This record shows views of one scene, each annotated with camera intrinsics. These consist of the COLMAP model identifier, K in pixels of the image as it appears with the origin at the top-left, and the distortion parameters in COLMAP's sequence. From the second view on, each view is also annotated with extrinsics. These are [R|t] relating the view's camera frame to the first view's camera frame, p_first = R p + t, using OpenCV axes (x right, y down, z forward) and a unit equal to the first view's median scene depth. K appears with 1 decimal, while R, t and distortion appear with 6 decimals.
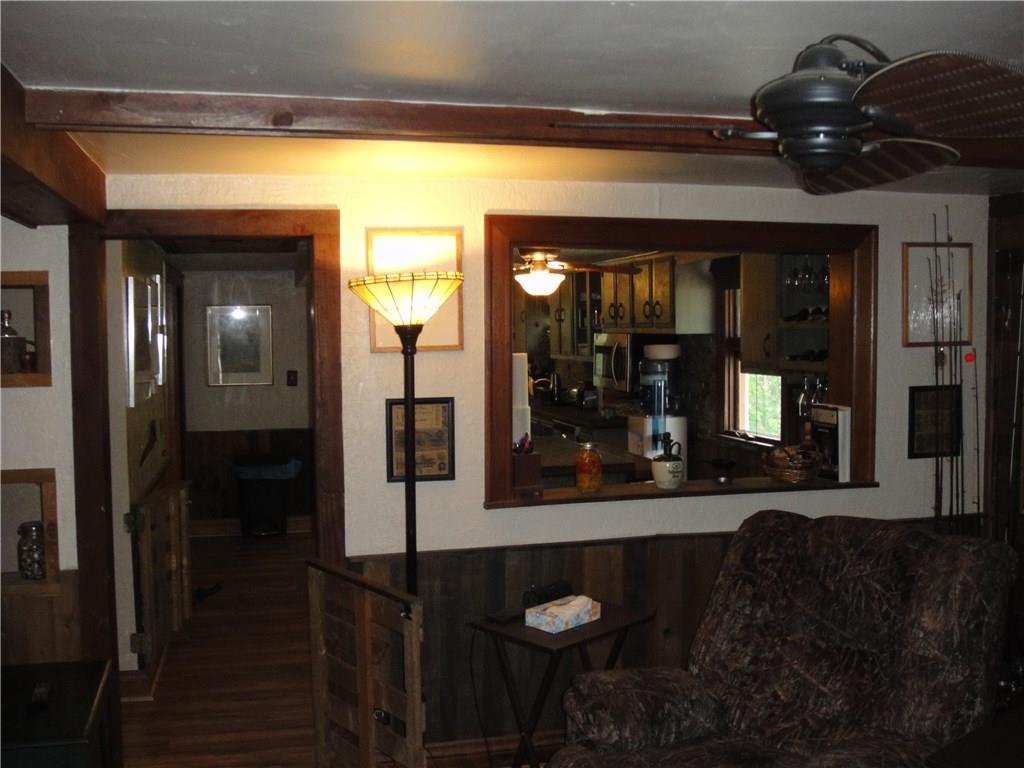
lens RADIAL K [[1092.6, 0, 512.0], [0, 1092.6, 384.0], [0, 0, 1]] dist [-0.136941, 0.005264]
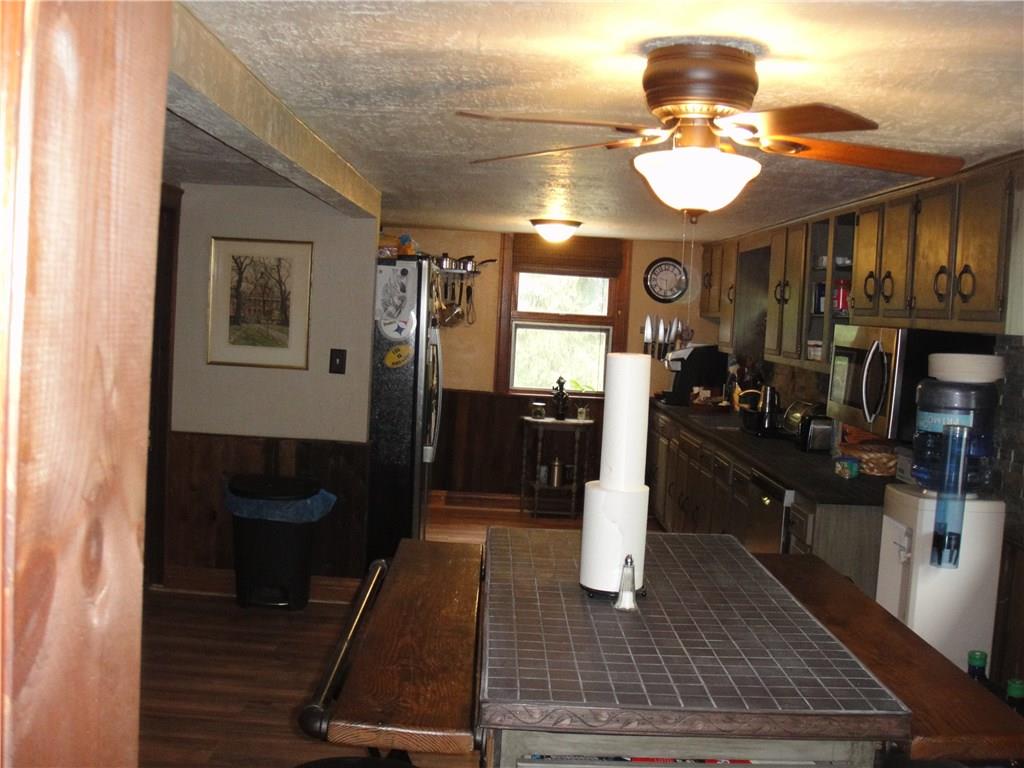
lens RADIAL K [[1092.6, 0, 512.0], [0, 1092.6, 384.0], [0, 0, 1]] dist [-0.136941, 0.005264]
pose [[0.973203, 0.080446, -0.215417, 0.035933], [-0.077217, 0.996740, 0.023376, -0.015865], [0.216595, -0.006115, 0.976242, 0.424829]]
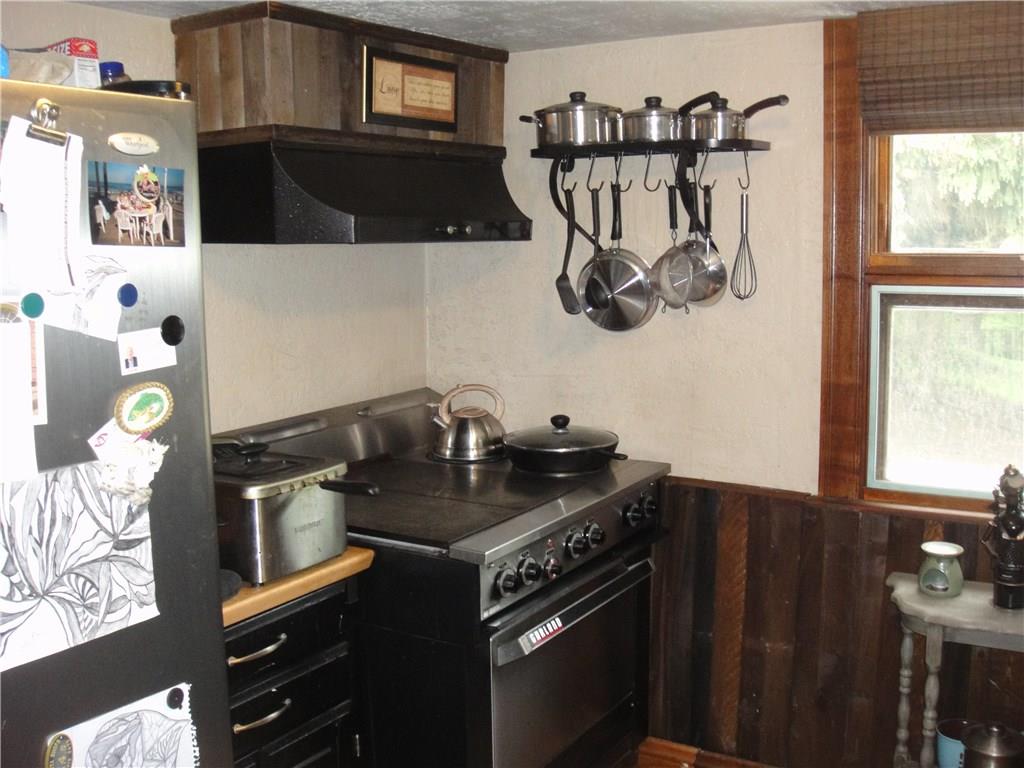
lens RADIAL K [[1092.6, 0, 512.0], [0, 1092.6, 384.0], [0, 0, 1]] dist [-0.136941, 0.005264]
pose [[0.699023, 0.100706, -0.707973, -0.006519], [-0.027945, 0.993125, 0.113676, -0.041929], [0.714553, -0.059677, 0.697031, 0.881693]]
